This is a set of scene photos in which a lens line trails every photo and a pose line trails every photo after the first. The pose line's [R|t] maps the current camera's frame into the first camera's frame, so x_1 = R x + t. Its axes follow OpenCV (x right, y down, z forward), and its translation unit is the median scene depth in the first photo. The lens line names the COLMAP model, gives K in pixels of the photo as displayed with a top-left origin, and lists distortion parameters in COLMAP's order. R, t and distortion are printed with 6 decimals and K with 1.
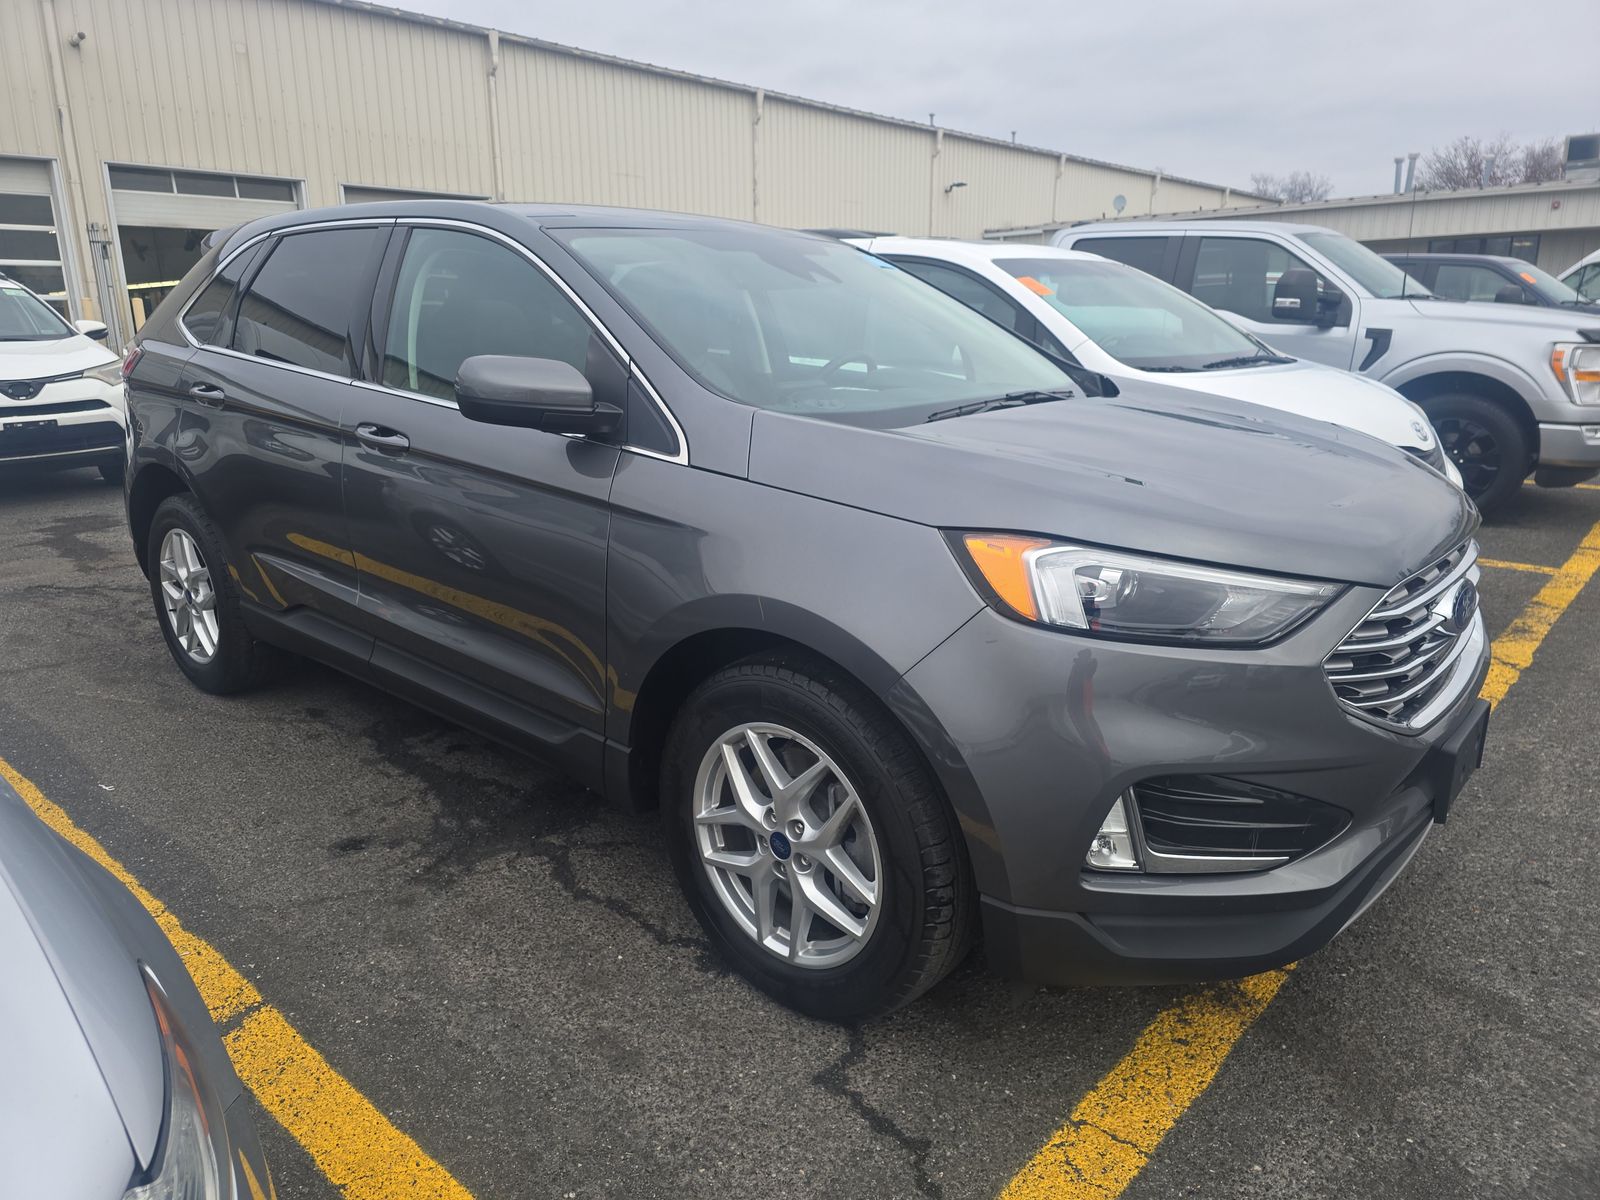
lens RADIAL K [[1066.7, 0, 825.8], [0, 1066.7, 603.3], [0, 0, 1]] dist [0.009718, -0.007142]
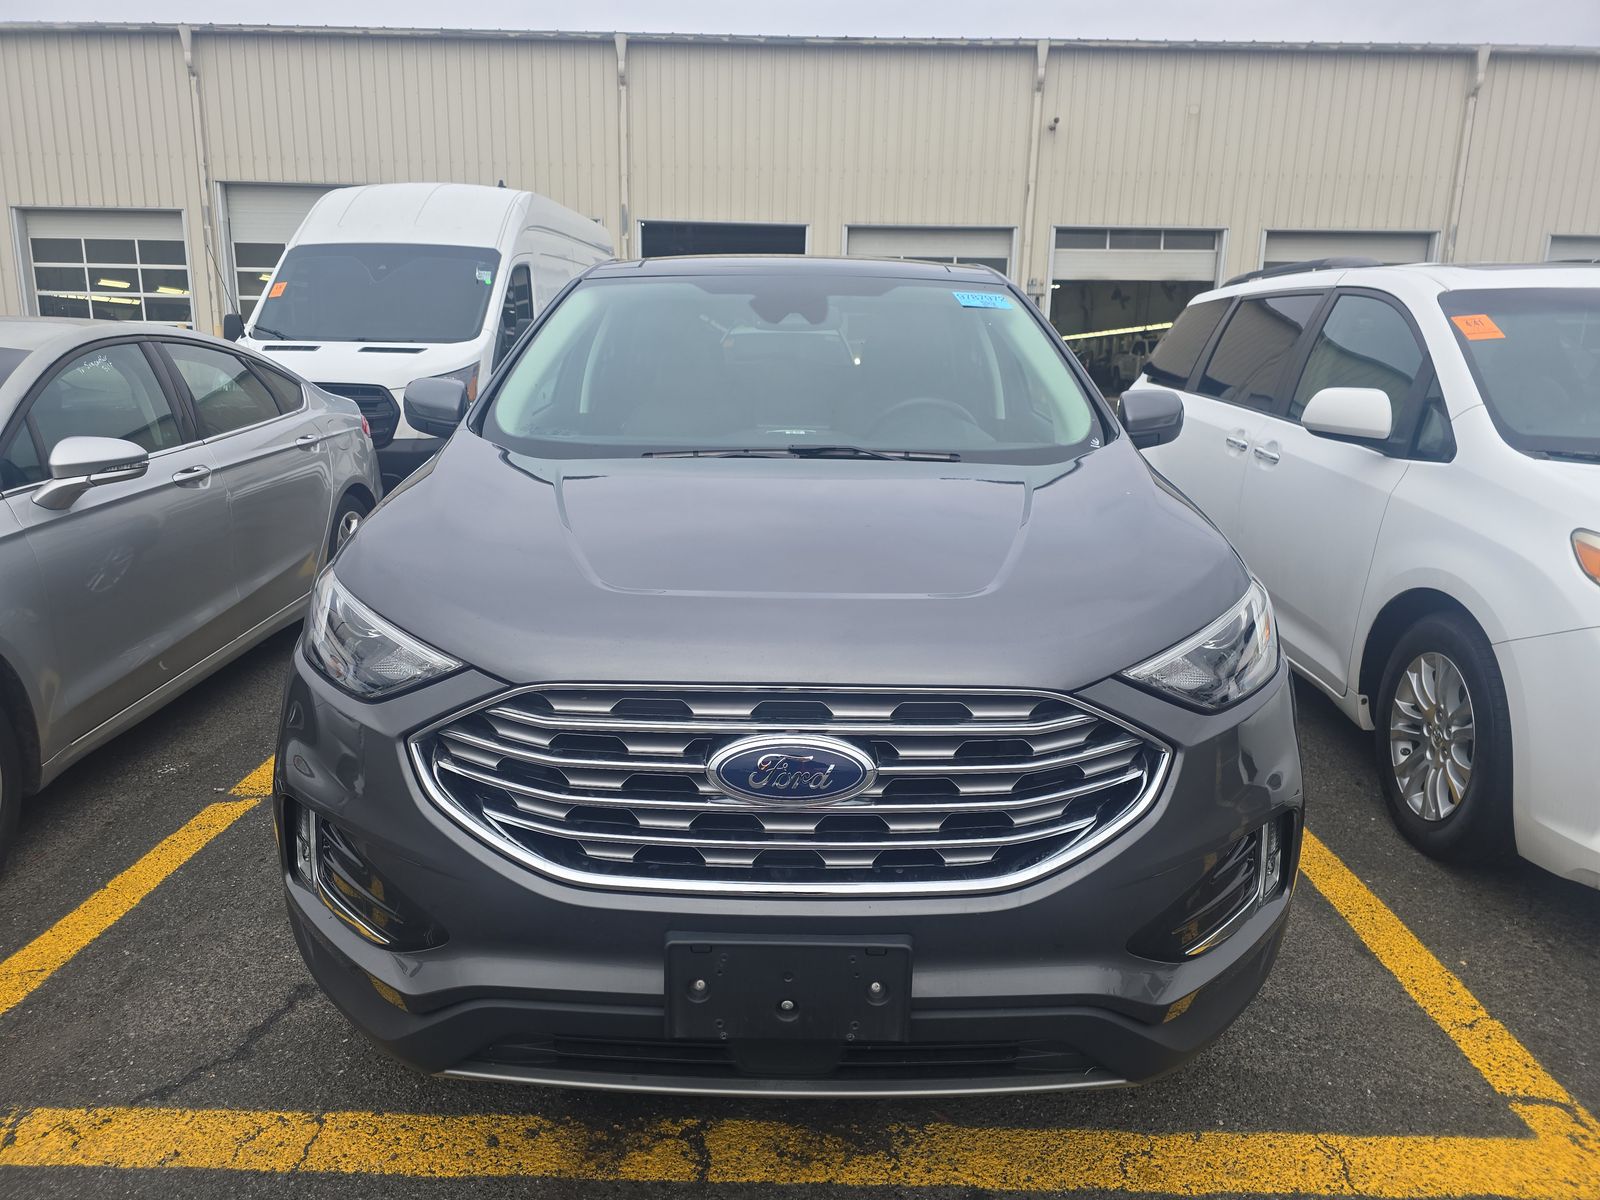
lens RADIAL K [[1066.7, 0, 825.8], [0, 1066.7, 603.3], [0, 0, 1]] dist [0.009718, -0.007142]
pose [[0.669561, 0.177617, -0.721207, 0.070051], [-0.206499, 0.977221, 0.048956, -0.017702], [0.713474, 0.116150, 0.690987, 0.069625]]
